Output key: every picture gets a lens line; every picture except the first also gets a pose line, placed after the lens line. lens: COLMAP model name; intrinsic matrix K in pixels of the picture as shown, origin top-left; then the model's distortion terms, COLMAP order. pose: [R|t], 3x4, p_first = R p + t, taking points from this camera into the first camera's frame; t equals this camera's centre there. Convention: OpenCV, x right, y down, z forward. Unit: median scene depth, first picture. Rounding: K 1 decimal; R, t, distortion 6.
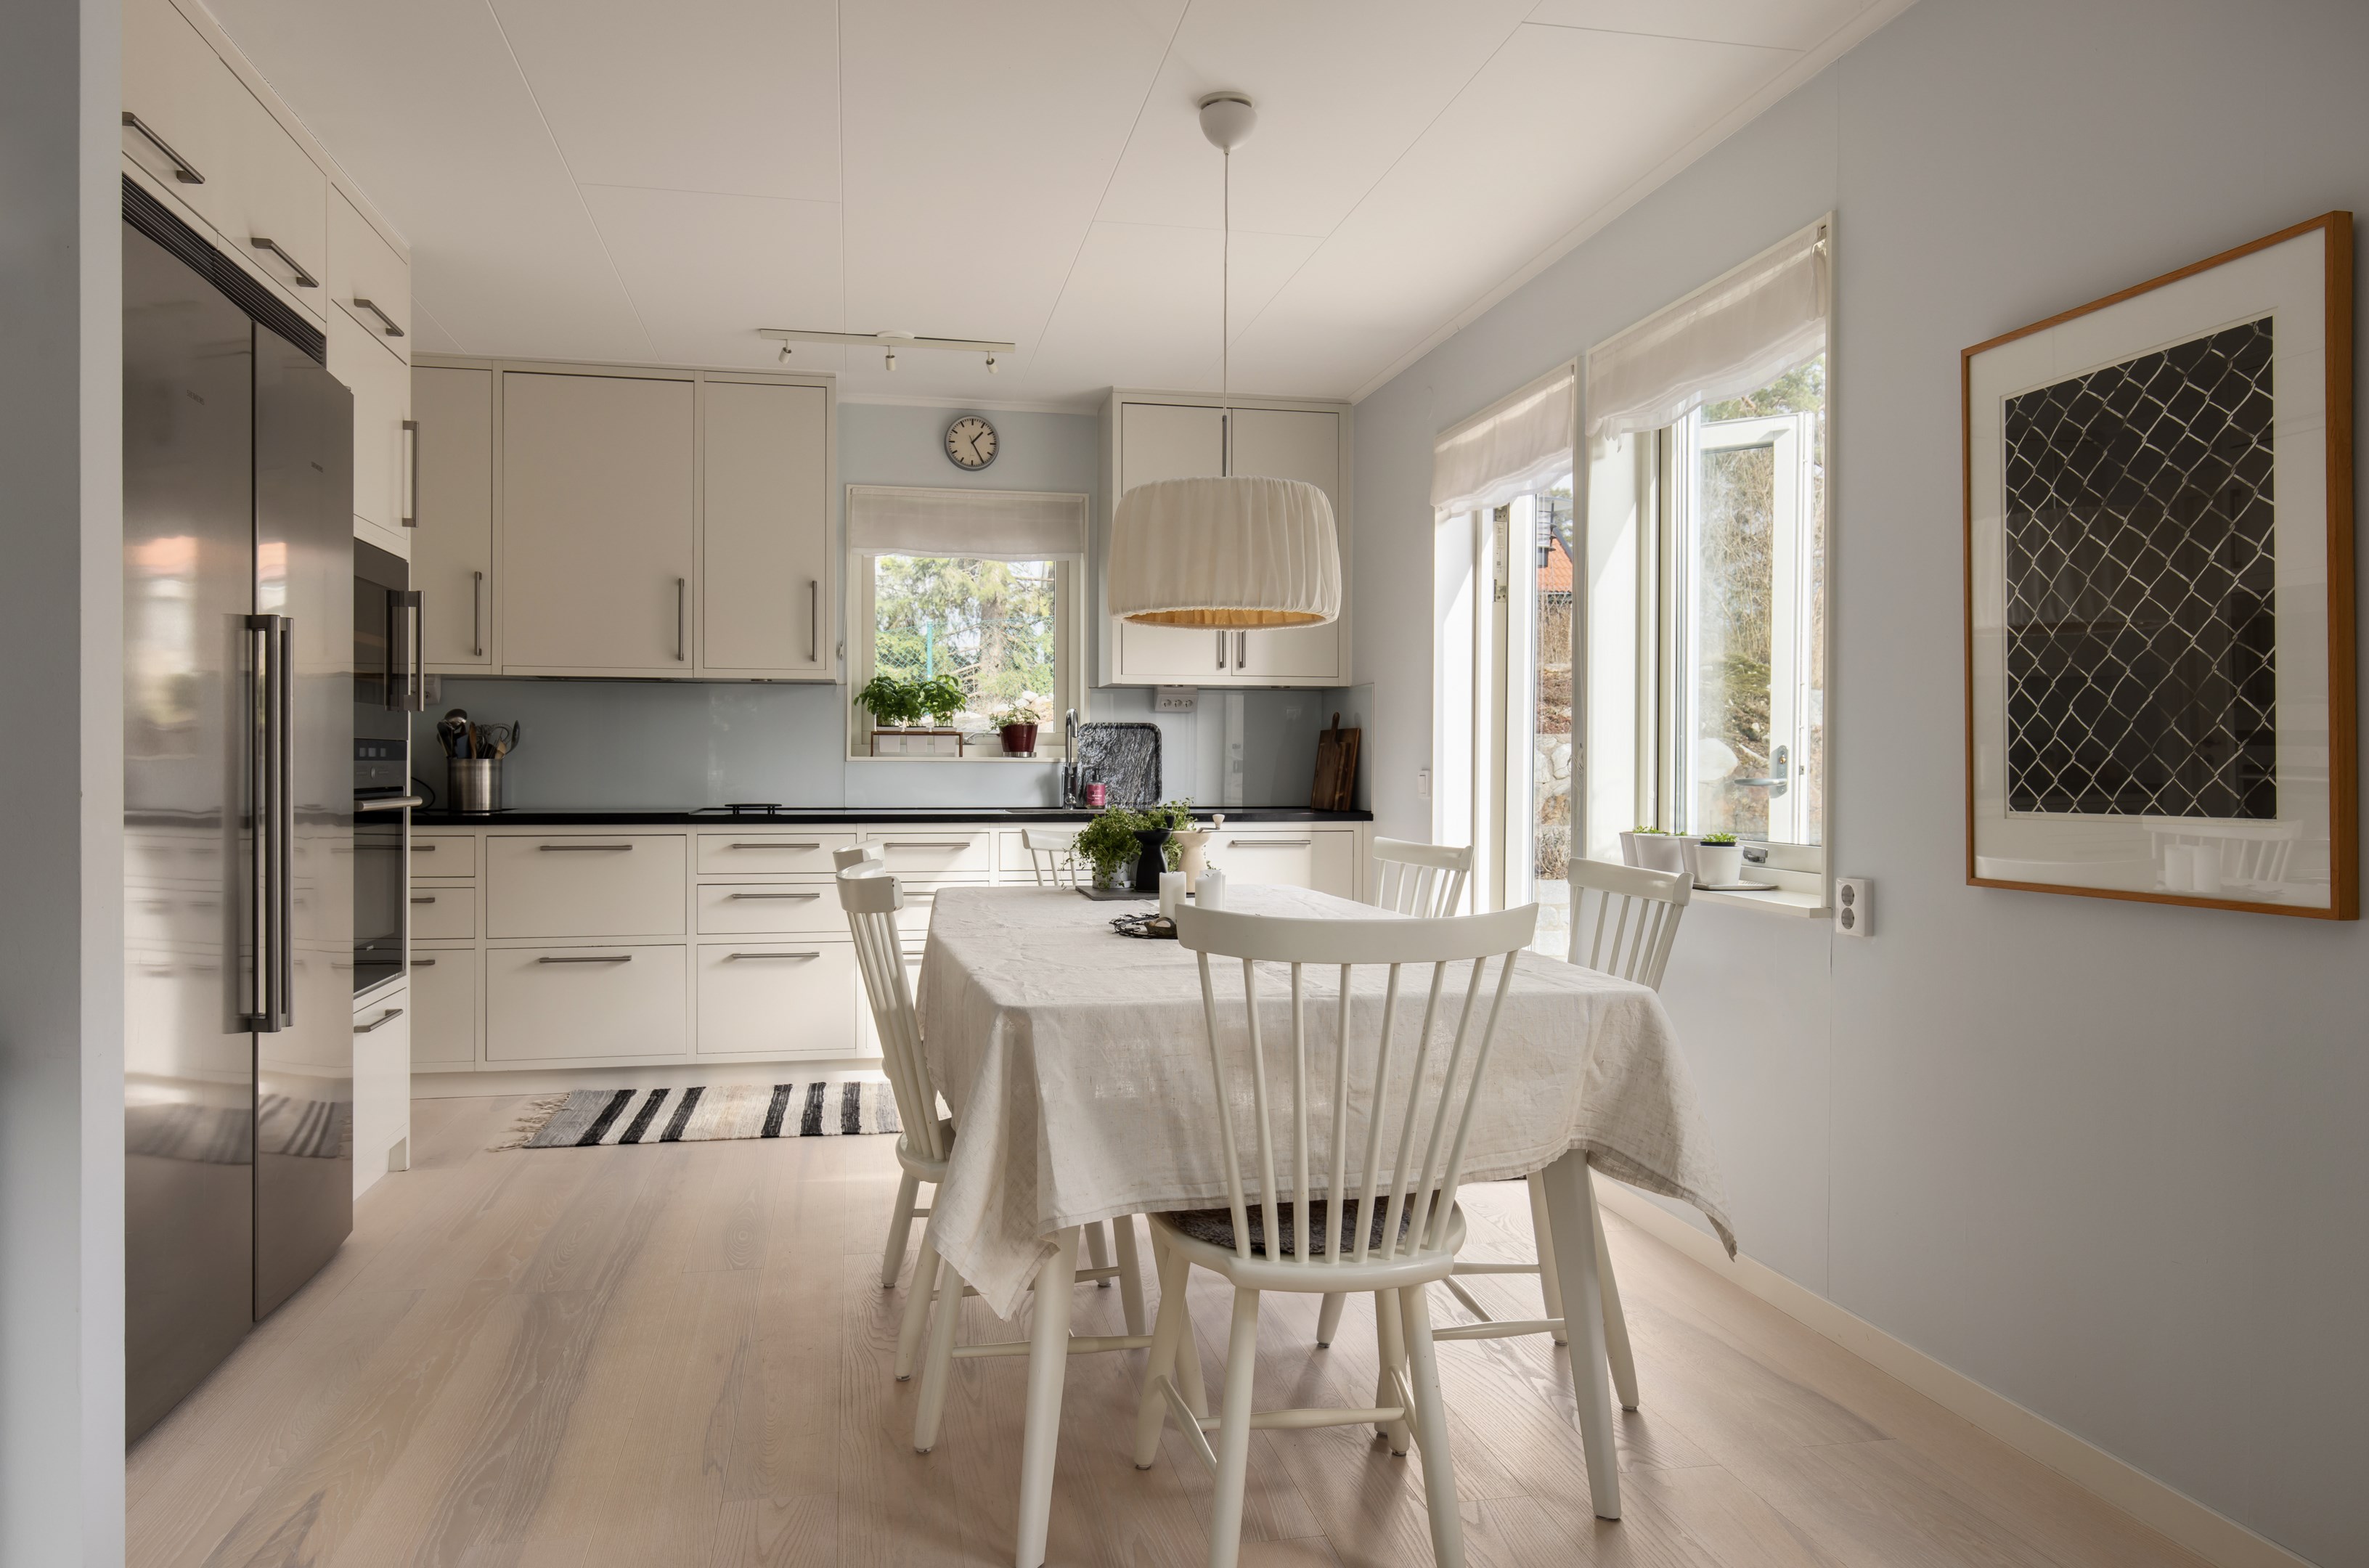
lens RADIAL K [[1587.9, 0, 1184.5], [0, 1587.9, 784.0], [0, 0, 1]] dist [-0.001462, -0.000170]
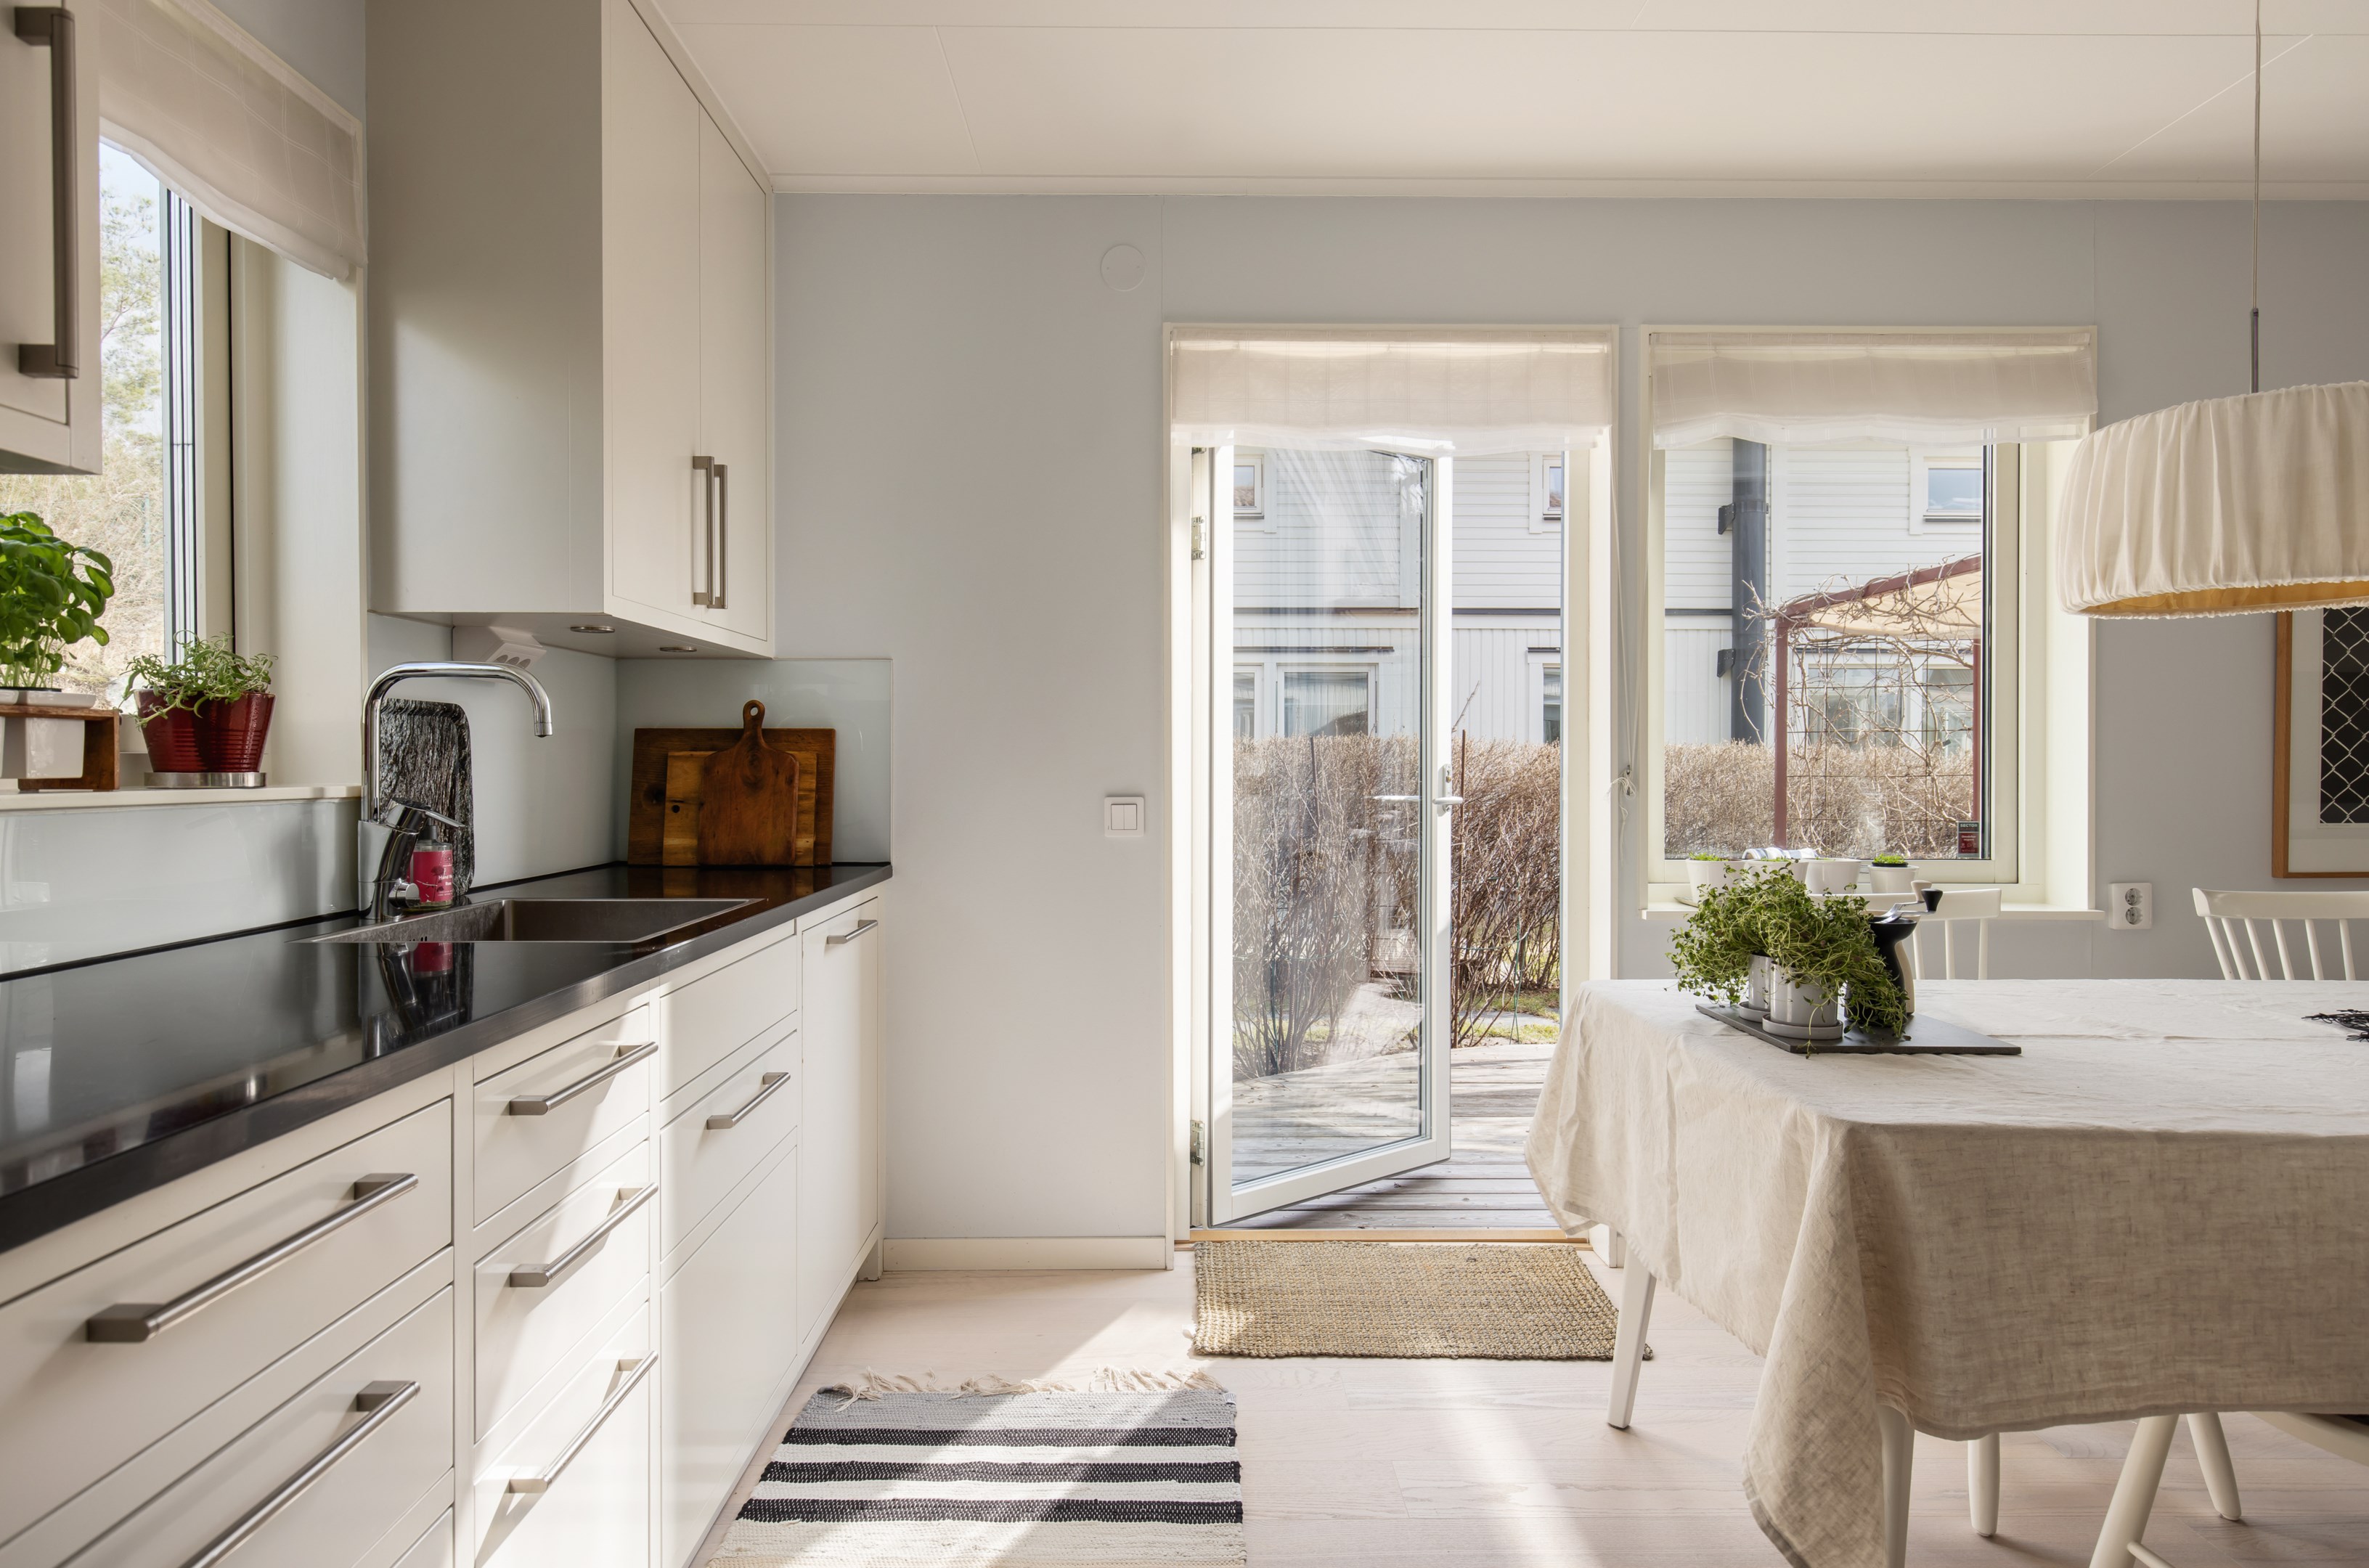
lens RADIAL K [[1340.7, 0, 1184.5], [0, 1340.7, 784.0], [0, 0, 1]] dist [0.000382, 0.000980]
pose [[0.188466, -0.016765, 0.981937, -0.433519], [0.010614, 0.999831, 0.015033, -0.023869], [-0.982022, 0.007589, 0.188612, 0.899211]]
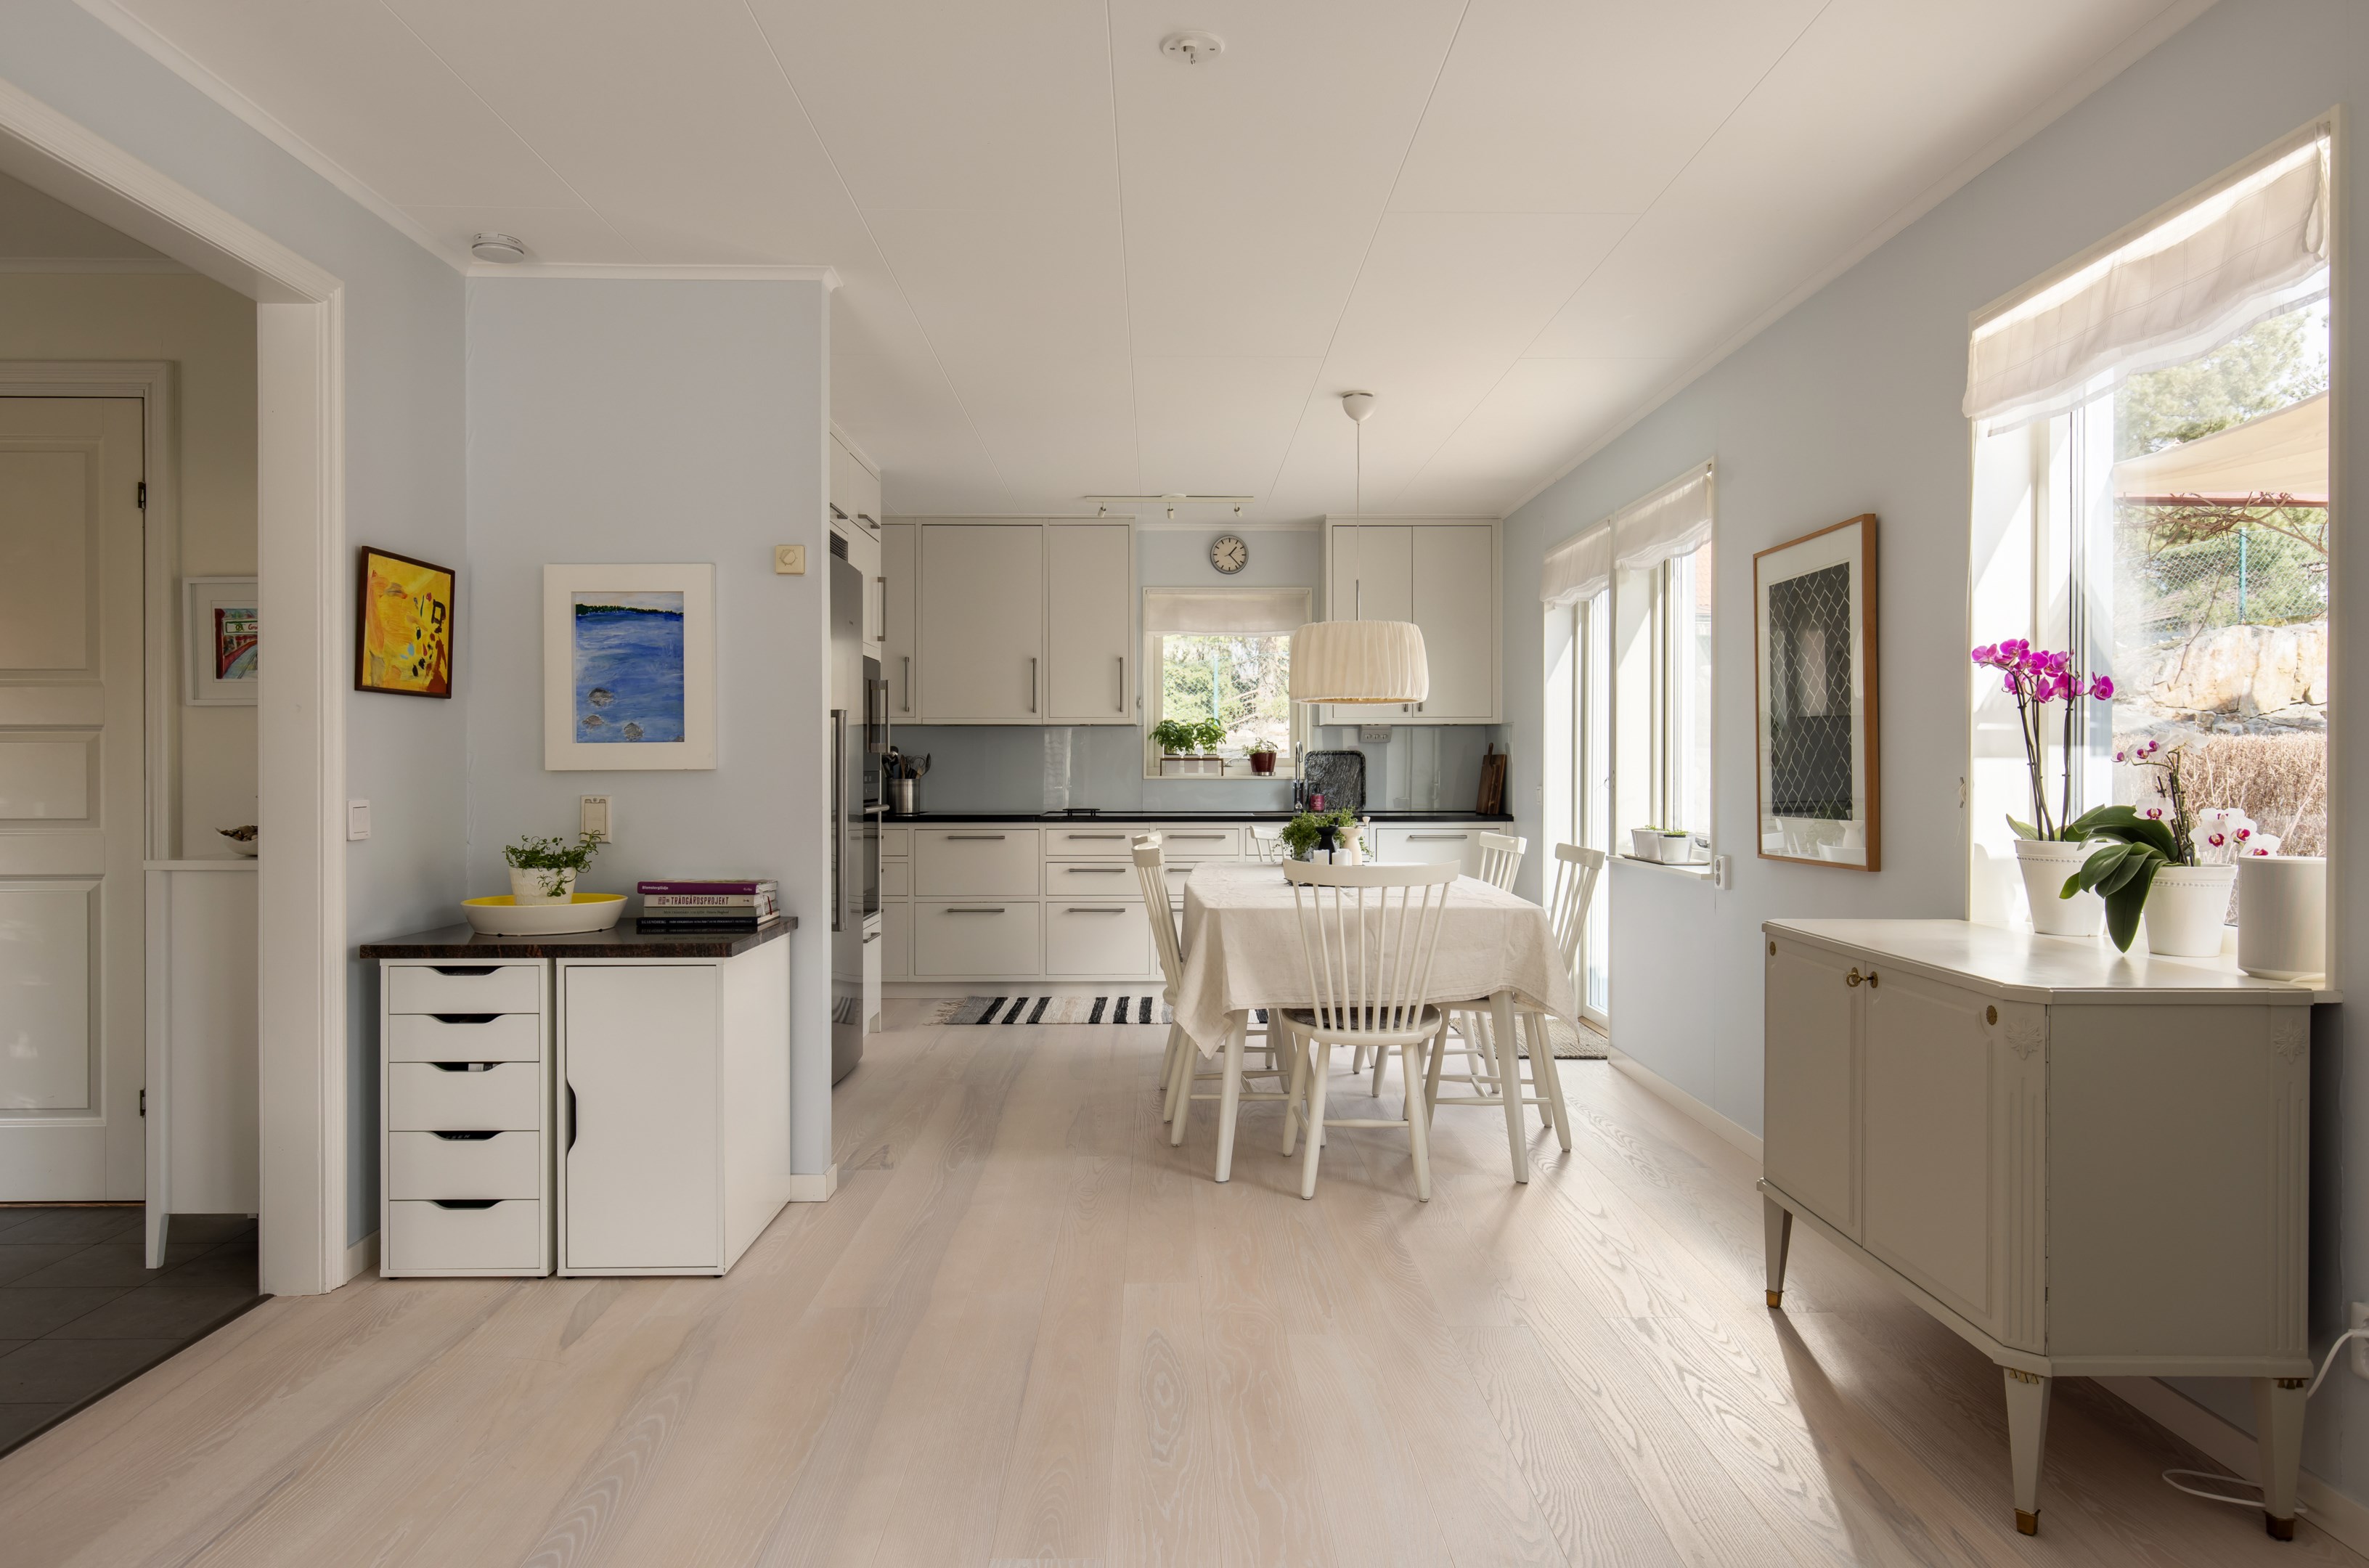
lens RADIAL K [[1506.6, 0, 1184.5], [0, 1506.6, 784.0], [0, 0, 1]] dist [0.001568, -0.000233]
pose [[0.982095, -0.002515, -0.188367, 0.096382], [0.002223, 0.999996, -0.001759, -0.008728], [0.188371, 0.001308, 0.982097, -0.398797]]
